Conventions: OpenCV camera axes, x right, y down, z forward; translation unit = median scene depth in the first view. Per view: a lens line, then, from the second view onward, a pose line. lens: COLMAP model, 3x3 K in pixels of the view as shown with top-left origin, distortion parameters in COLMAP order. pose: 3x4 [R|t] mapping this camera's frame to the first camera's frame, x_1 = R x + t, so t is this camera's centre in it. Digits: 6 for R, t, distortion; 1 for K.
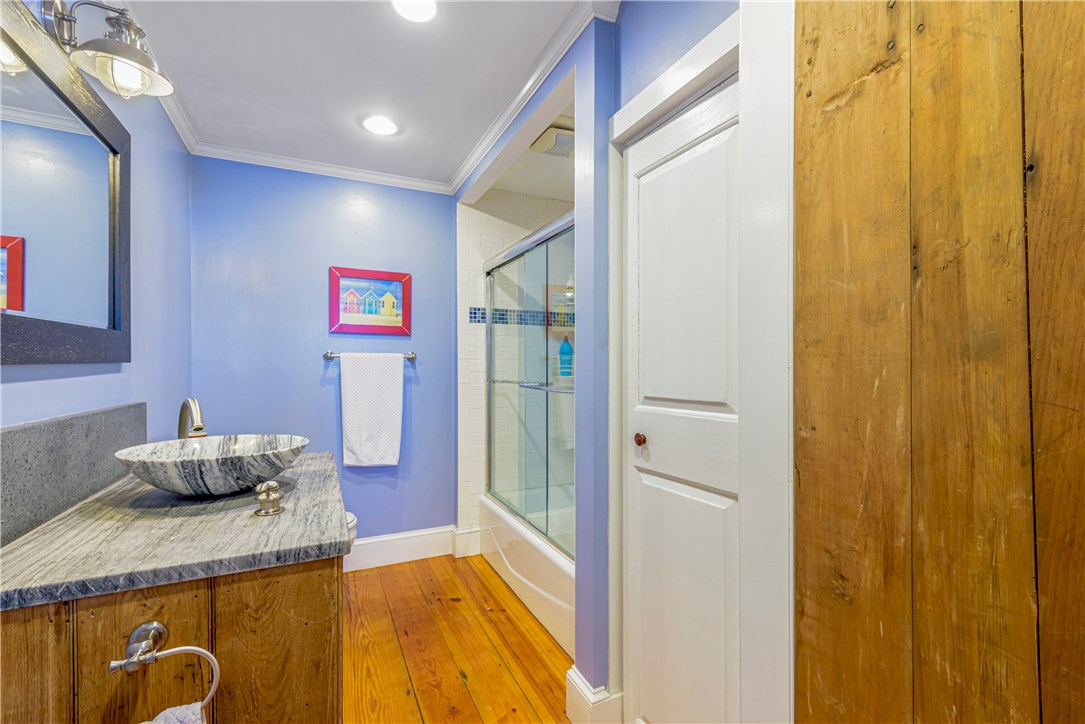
lens RADIAL K [[481.7, 0, 539.8], [0, 481.7, 363.9], [0, 0, 1]] dist [0.000961, 0.000002]
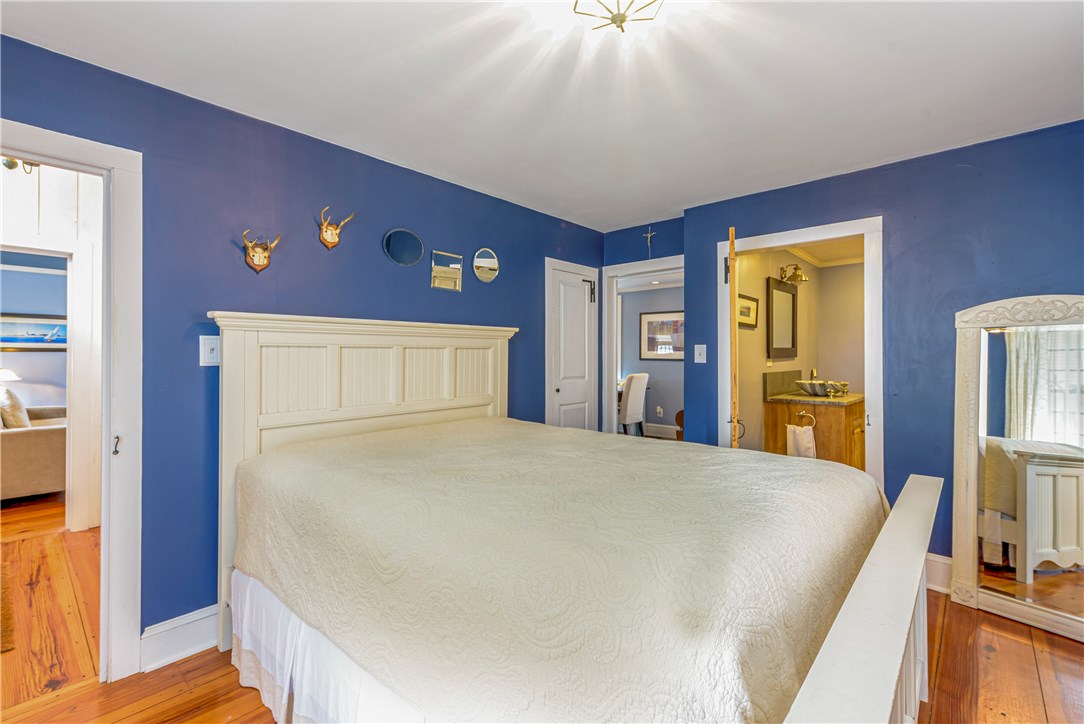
lens RADIAL K [[481.2, 0, 538.8], [0, 481.2, 358.4], [0, 0, 1]] dist [0.000961, 0.000002]
pose [[0.380535, 0.004312, -0.924756, 1.901236], [-0.000699, 0.999990, 0.004375, -0.012184], [0.924766, -0.001019, 0.380535, -2.359657]]
